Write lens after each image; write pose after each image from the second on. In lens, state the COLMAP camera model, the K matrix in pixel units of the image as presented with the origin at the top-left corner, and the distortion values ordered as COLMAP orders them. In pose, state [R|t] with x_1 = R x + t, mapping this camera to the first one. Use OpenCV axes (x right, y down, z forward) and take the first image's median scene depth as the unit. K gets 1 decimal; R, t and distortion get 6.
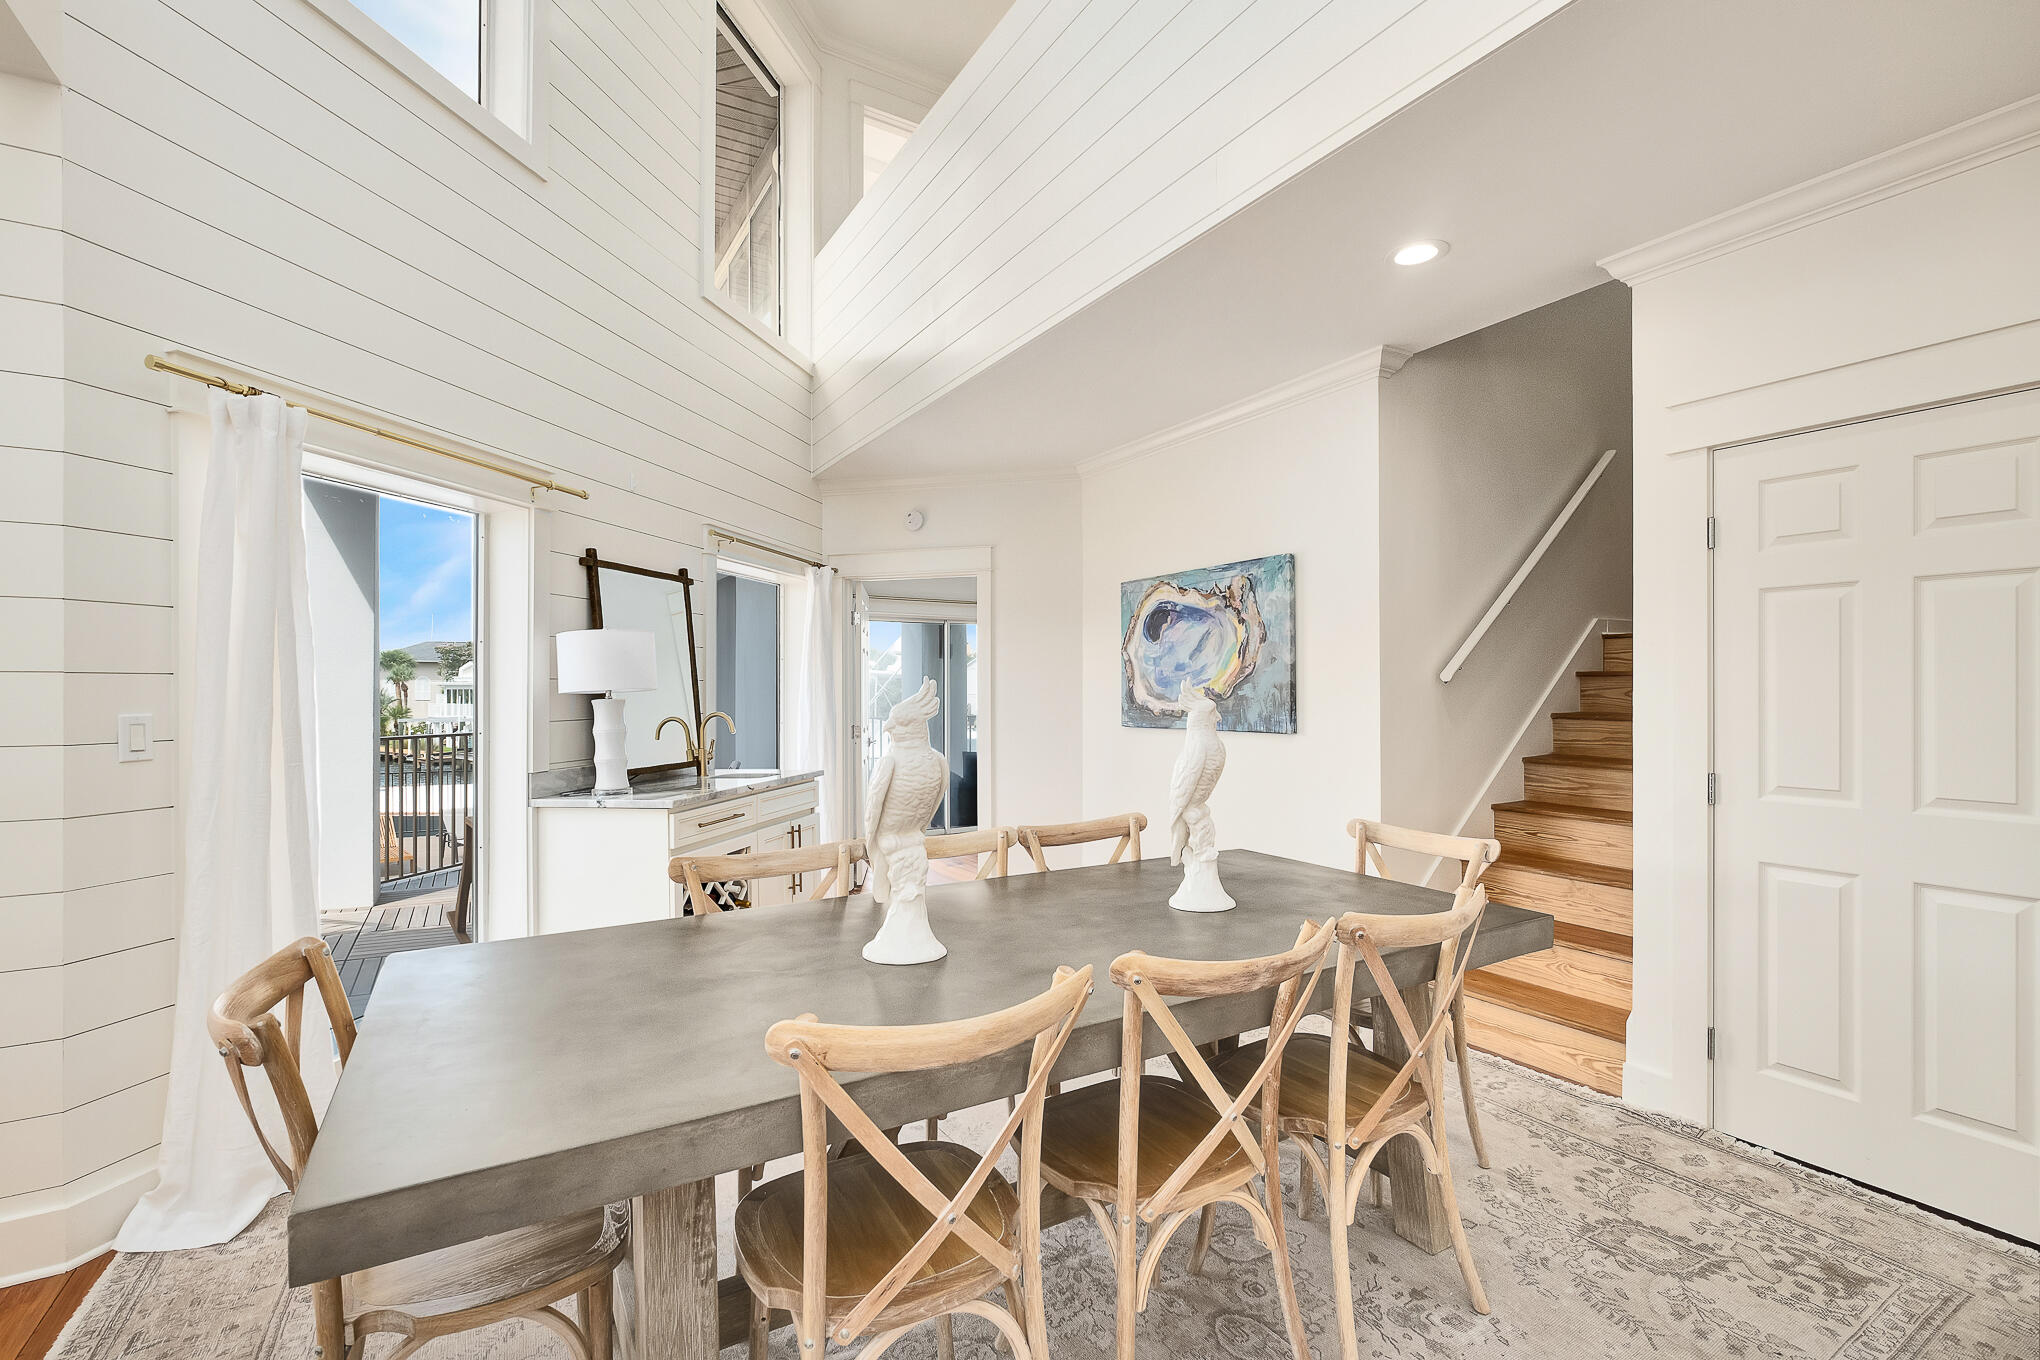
lens RADIAL K [[894.2, 0, 1021.4], [0, 894.2, 689.9], [0, 0, 1]] dist [0.001173, 0.000143]
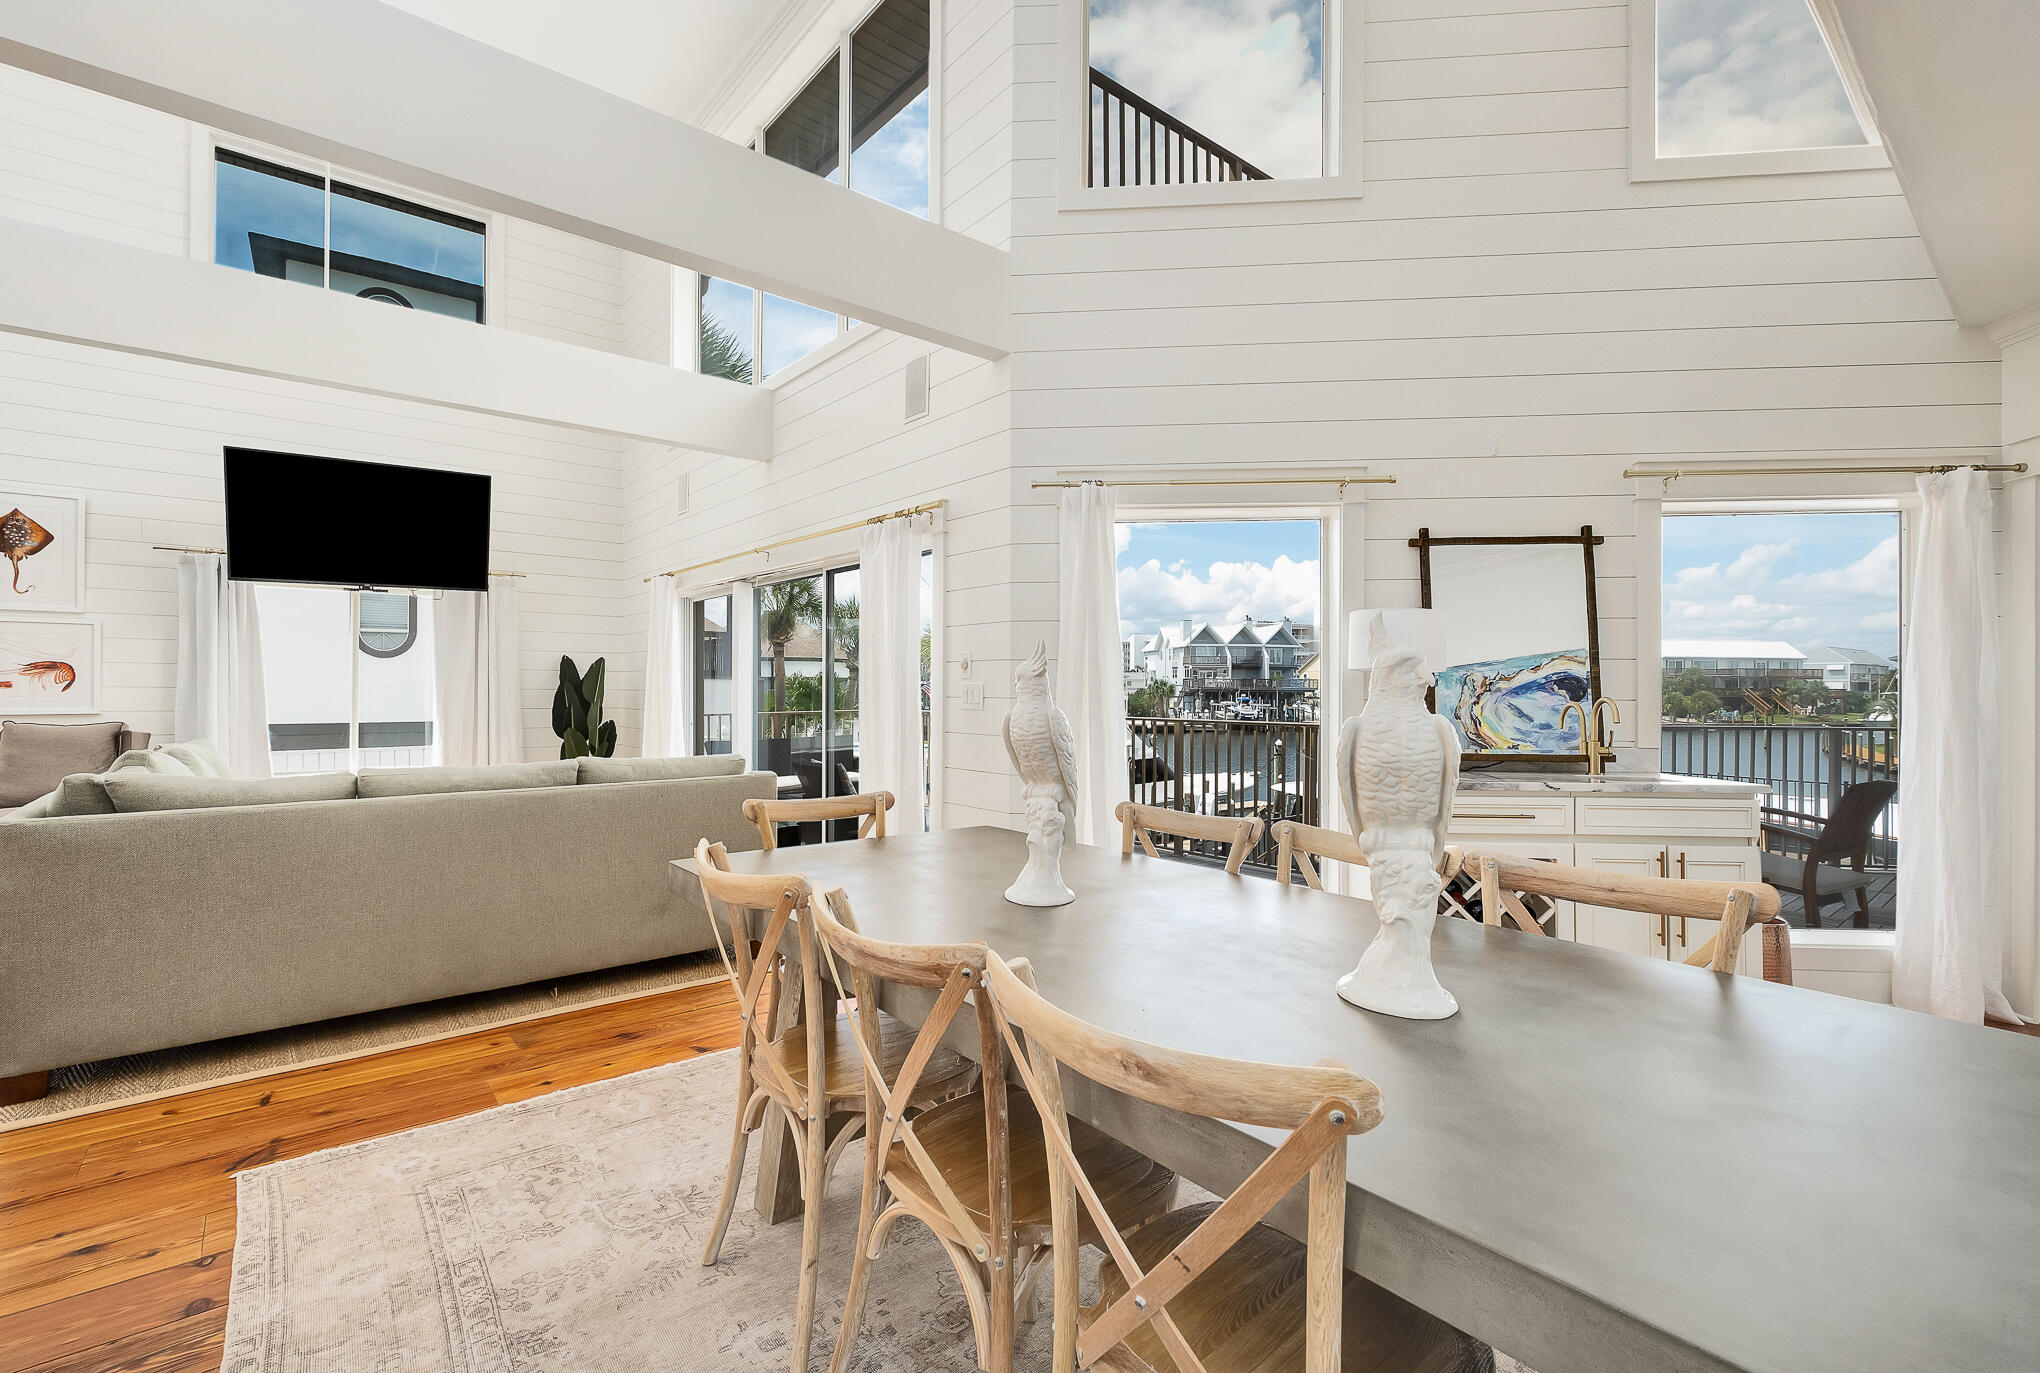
lens RADIAL K [[900.6, 0, 1010.4], [0, 900.6, 682.8], [0, 0, 1]] dist [-0.001826, -0.000123]
pose [[0.132342, -0.016963, -0.991059, 0.445194], [-0.005246, 0.999828, -0.017813, 0.033302], [0.991190, 0.007557, 0.132230, 0.414741]]
